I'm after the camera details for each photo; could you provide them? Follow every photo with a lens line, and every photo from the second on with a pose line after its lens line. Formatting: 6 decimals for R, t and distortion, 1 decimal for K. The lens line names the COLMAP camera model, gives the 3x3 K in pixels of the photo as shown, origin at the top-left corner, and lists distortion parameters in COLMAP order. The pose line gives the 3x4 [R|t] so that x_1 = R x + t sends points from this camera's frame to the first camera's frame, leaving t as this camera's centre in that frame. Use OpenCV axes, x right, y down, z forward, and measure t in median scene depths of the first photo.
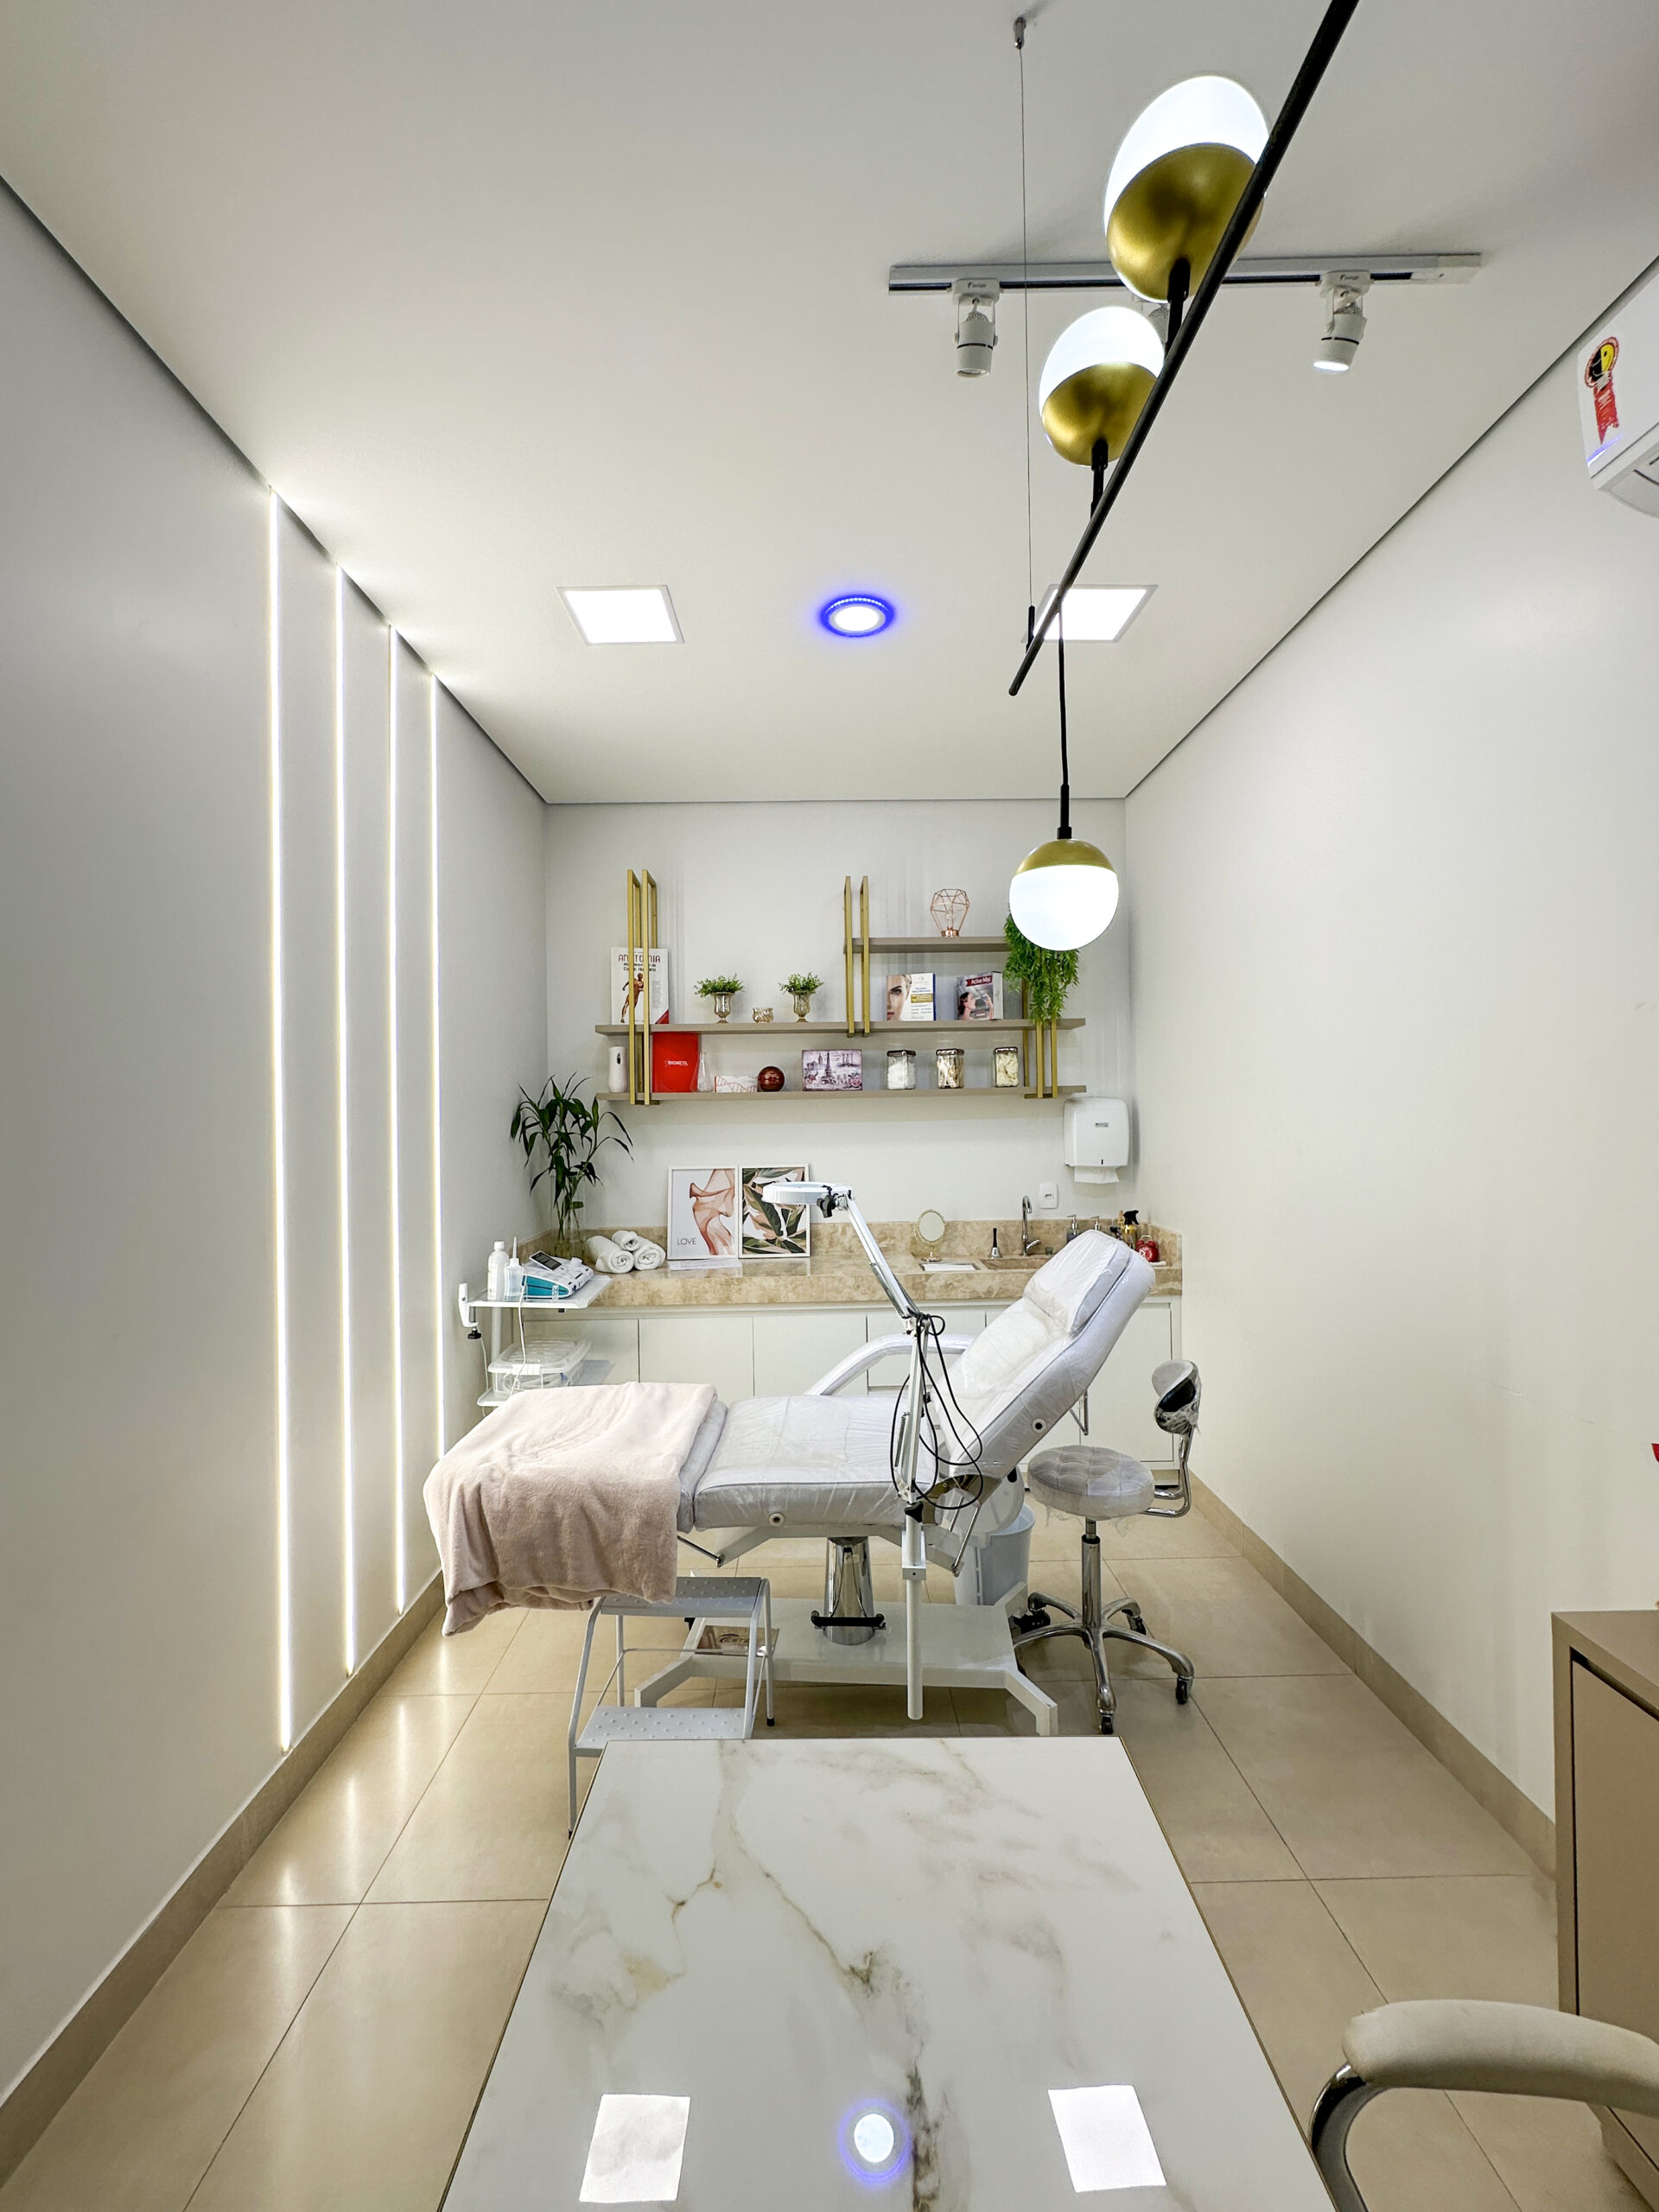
lens RADIAL K [[914.7, 0, 829.5], [0, 914.7, 1106.0], [0, 0, 1]] dist [0.000689, 0.000500]
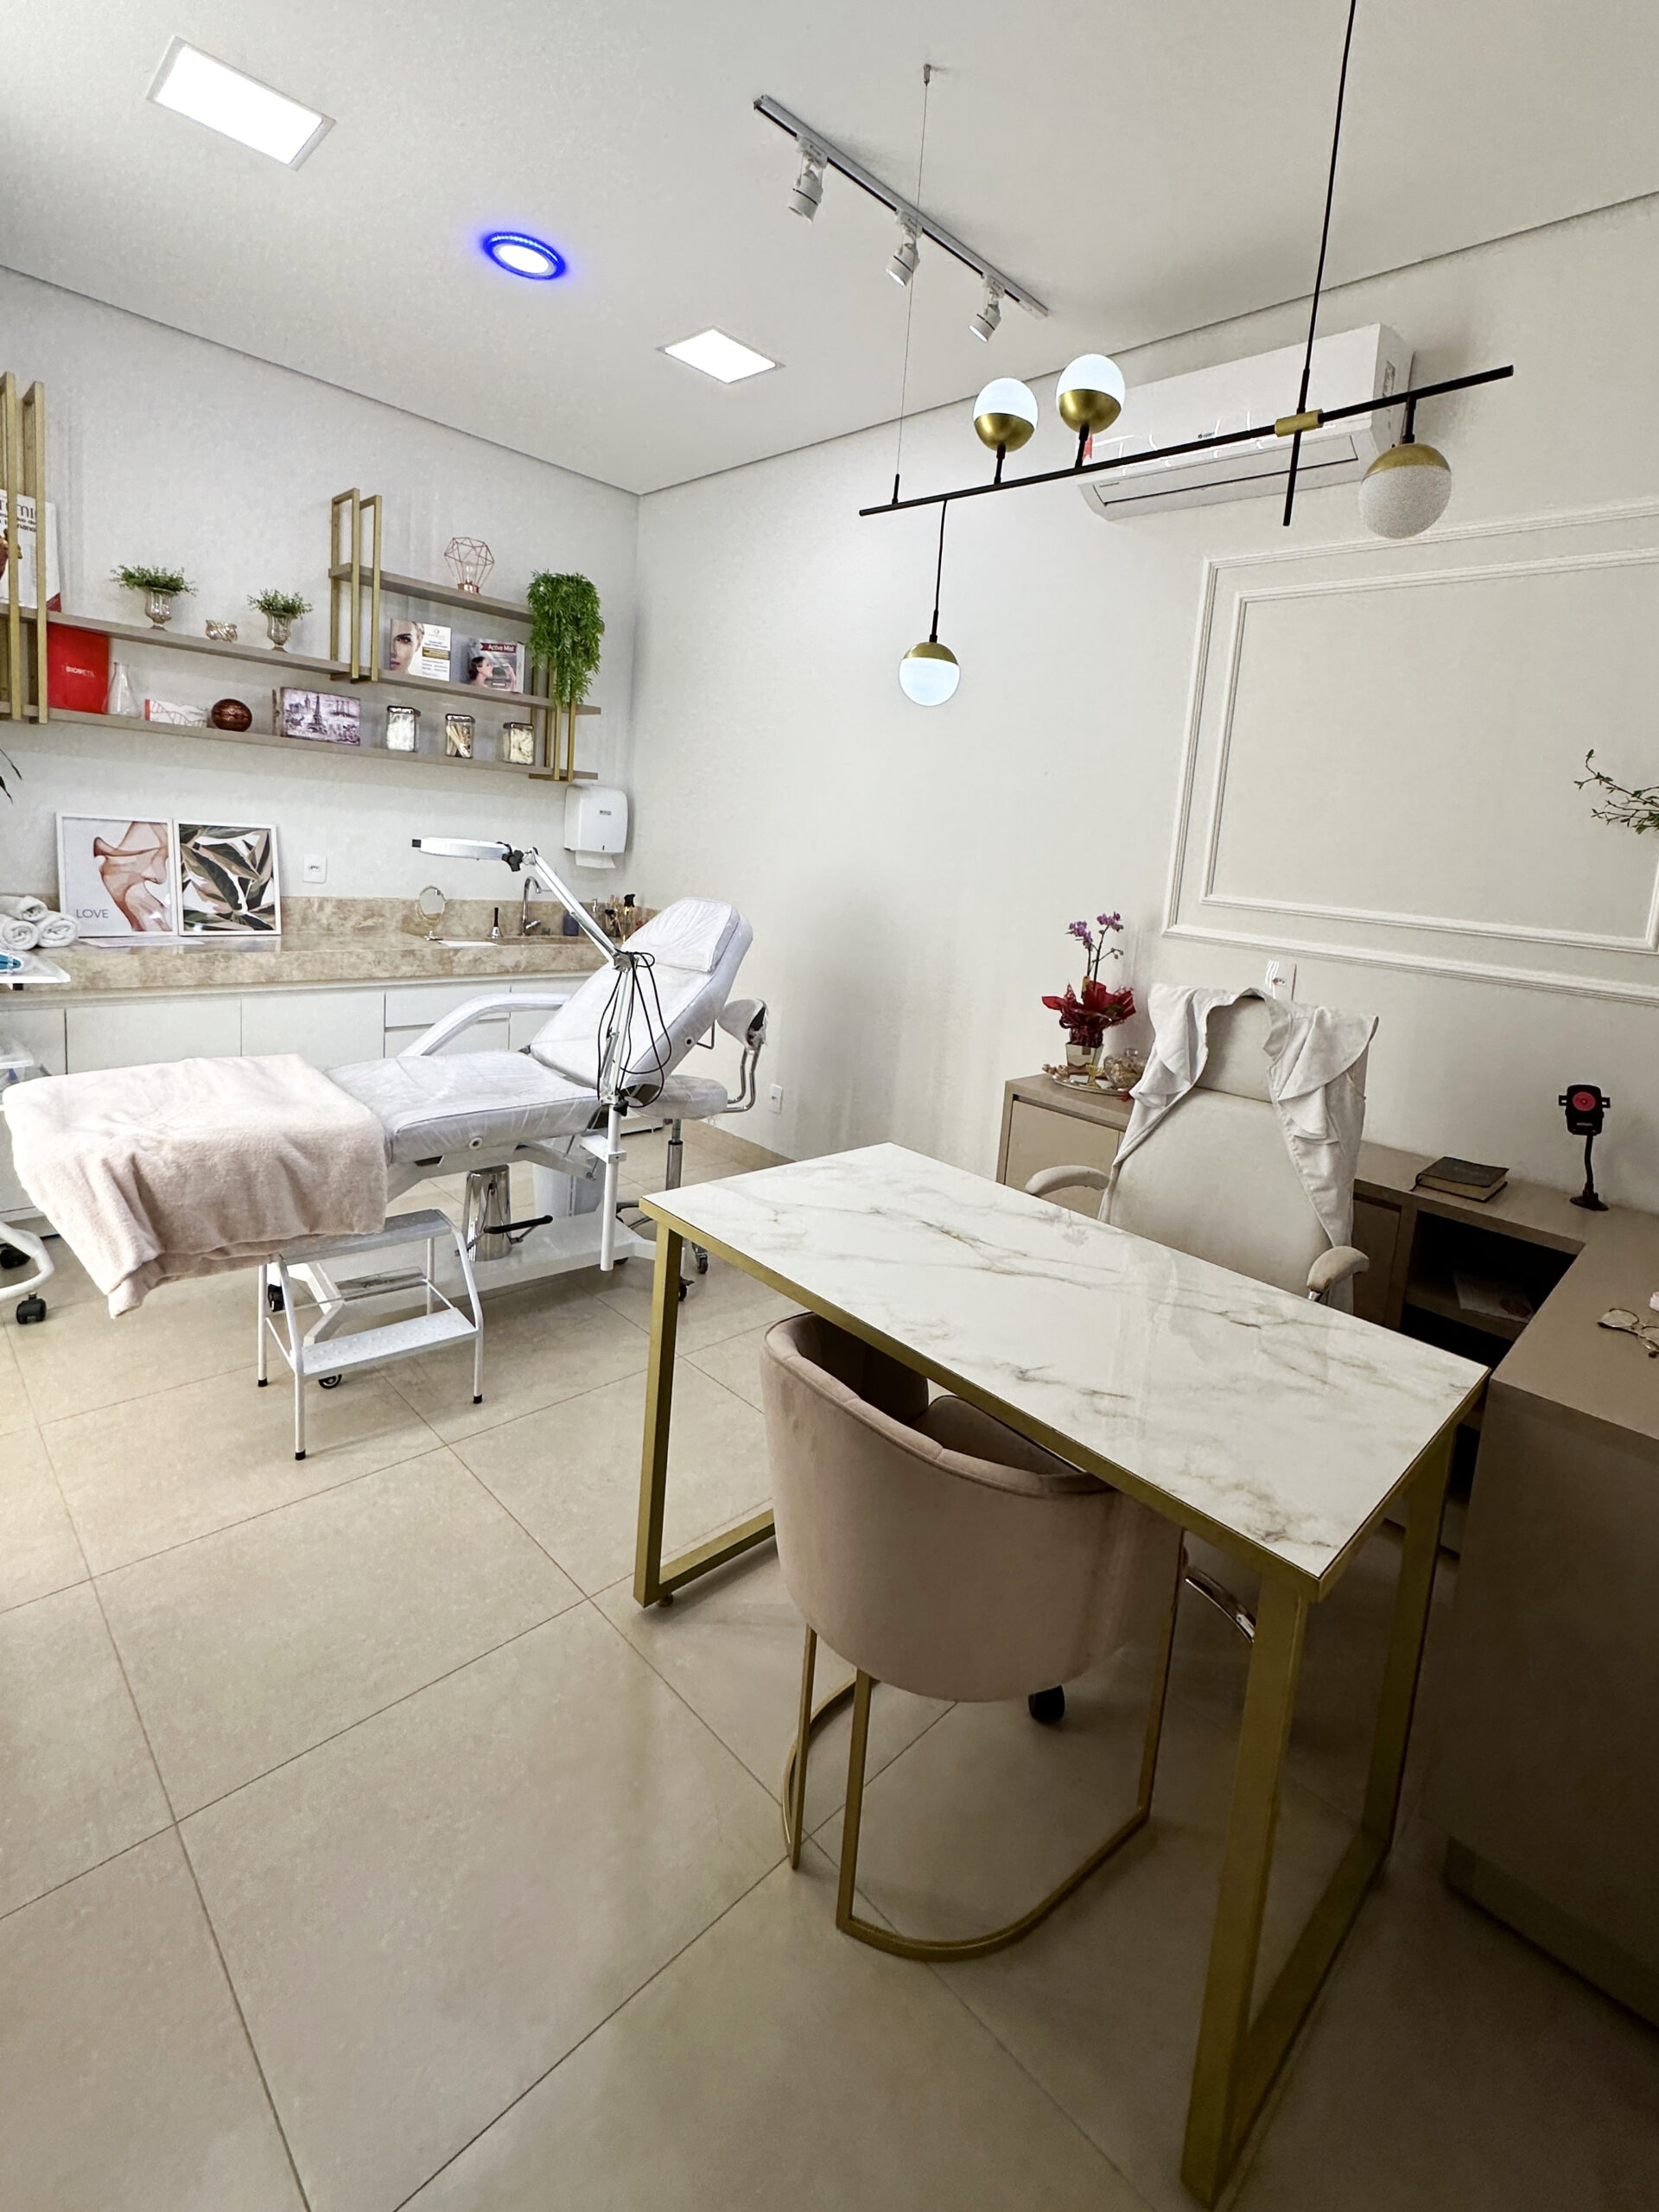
lens RADIAL K [[1443.5, 0, 829.5], [0, 1443.5, 1106.0], [0, 0, 1]] dist [-0.006432, -0.003231]
pose [[0.639247, -0.053708, 0.767123, -0.769184], [-0.097842, 0.983770, 0.150408, 0.071502], [-0.762751, -0.171205, 0.623618, -0.277527]]
